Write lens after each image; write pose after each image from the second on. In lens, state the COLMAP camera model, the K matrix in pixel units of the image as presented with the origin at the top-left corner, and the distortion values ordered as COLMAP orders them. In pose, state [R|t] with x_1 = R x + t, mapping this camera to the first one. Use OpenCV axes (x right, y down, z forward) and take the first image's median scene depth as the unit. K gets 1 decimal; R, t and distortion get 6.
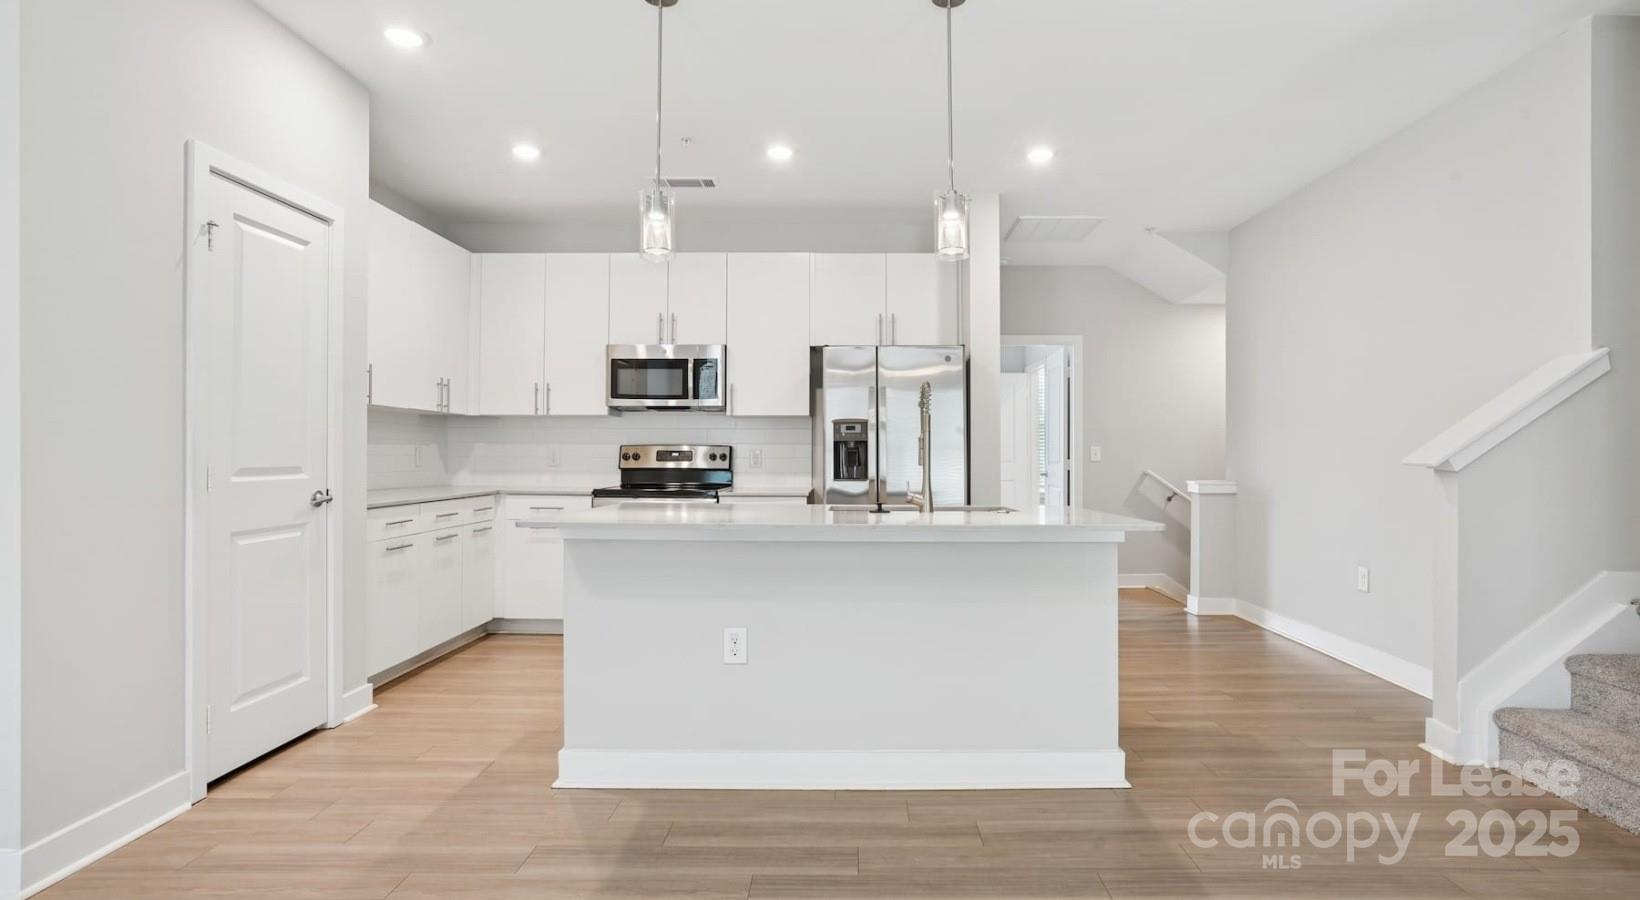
lens RADIAL K [[768.4, 0, 814.1], [0, 768.4, 458.0], [0, 0, 1]] dist [-0.007357, 0.000966]
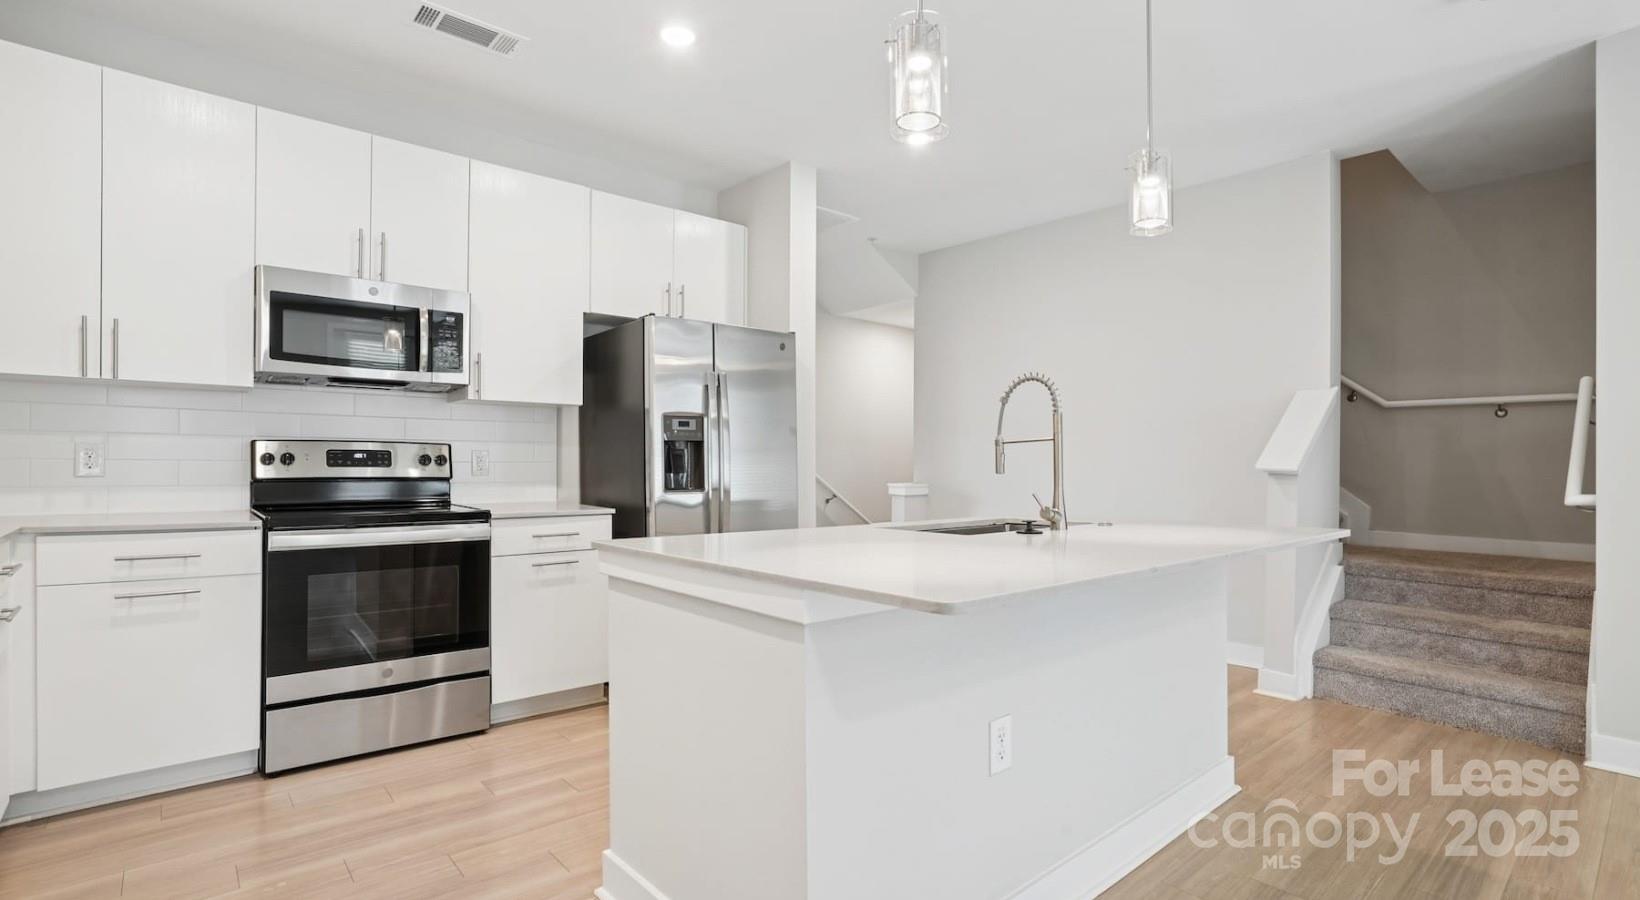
lens RADIAL K [[768.4, 0, 818.9], [0, 768.4, 448.6], [0, 0, 1]] dist [-0.007357, 0.000966]
pose [[0.756098, 0.012837, 0.654332, -0.327396], [-0.002806, 0.999862, -0.016374, -0.001618], [-0.654452, 0.010545, 0.756030, 0.292514]]
